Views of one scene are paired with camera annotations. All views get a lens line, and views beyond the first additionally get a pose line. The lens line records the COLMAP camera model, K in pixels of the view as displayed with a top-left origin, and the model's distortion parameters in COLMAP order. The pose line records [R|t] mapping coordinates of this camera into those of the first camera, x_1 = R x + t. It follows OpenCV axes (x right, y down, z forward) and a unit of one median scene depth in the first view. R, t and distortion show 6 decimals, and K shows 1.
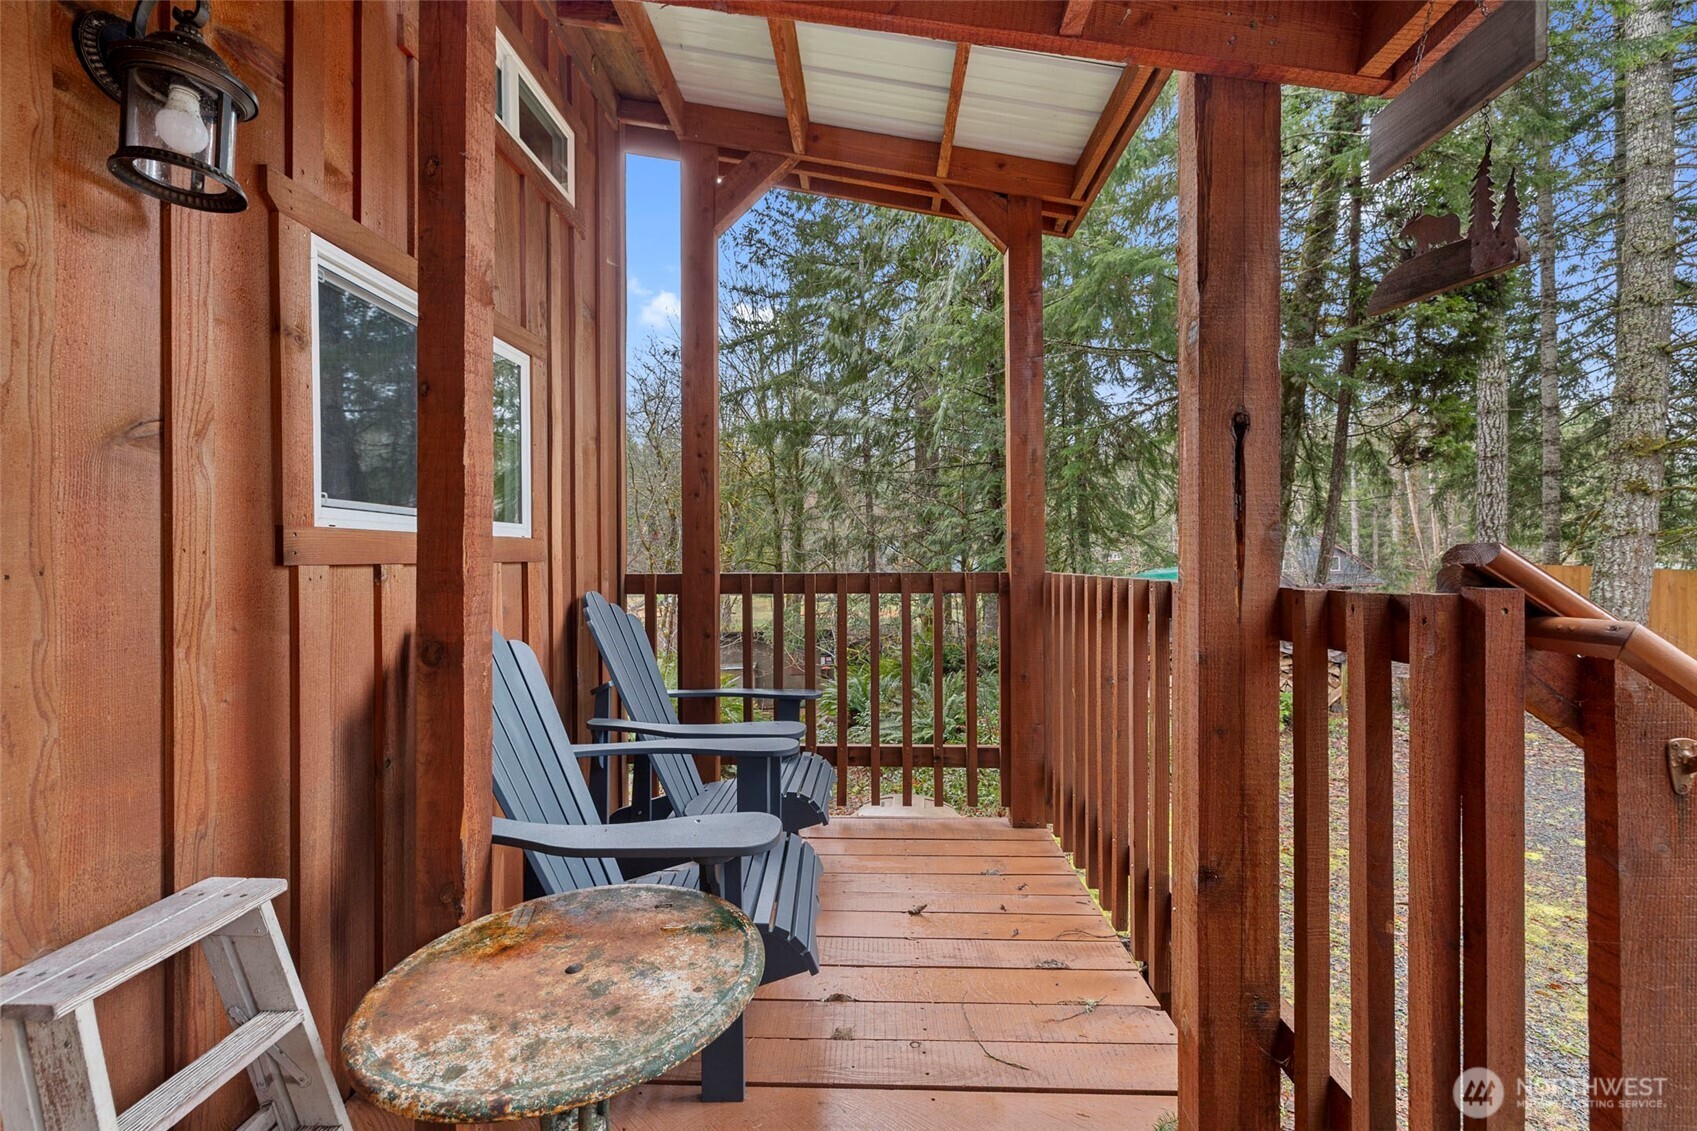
lens RADIAL K [[714.4, 0, 849.0], [0, 714.4, 554.7], [0, 0, 1]] dist [0.002230, -0.000383]
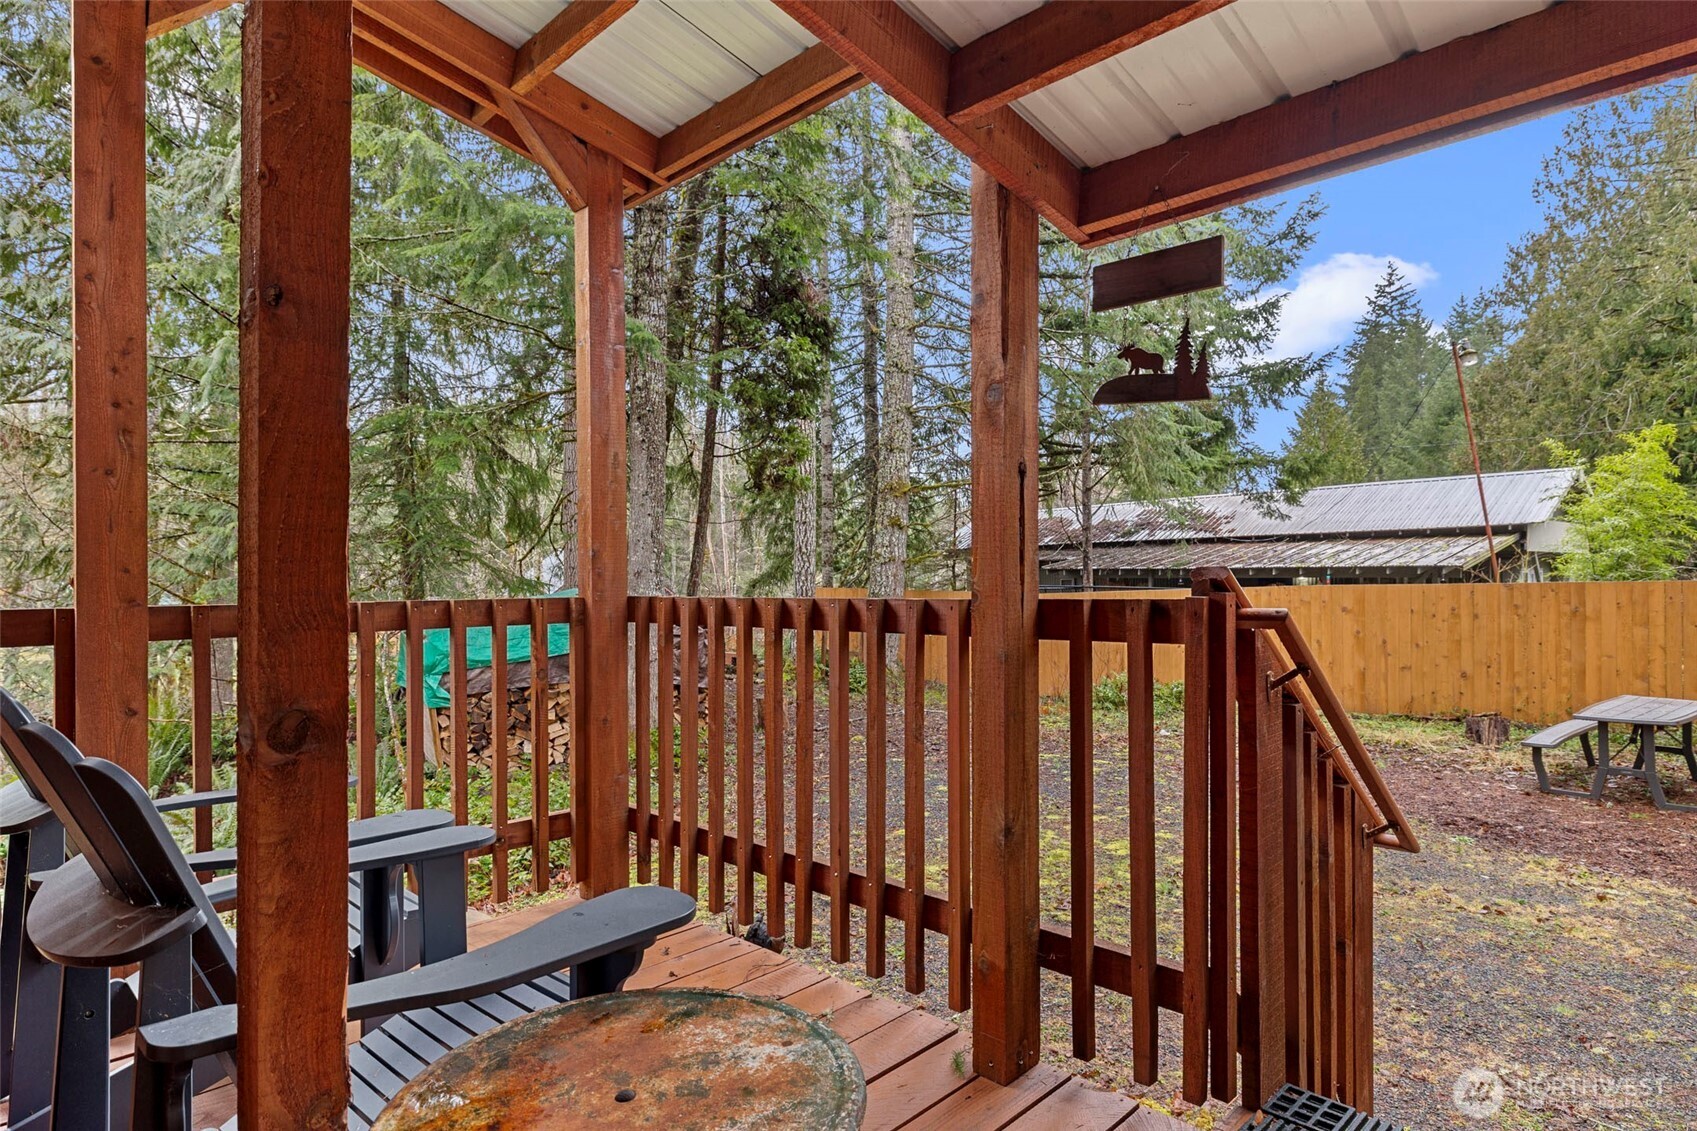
lens RADIAL K [[931.1, 0, 848.1], [0, 931.1, 574.5], [0, 0, 1]] dist [0.002668, 0.000579]
pose [[0.672809, 0.003486, 0.739808, -0.370214], [0.000035, 0.999989, -0.004745, 0.003448], [-0.739816, 0.003218, 0.672801, 0.046741]]
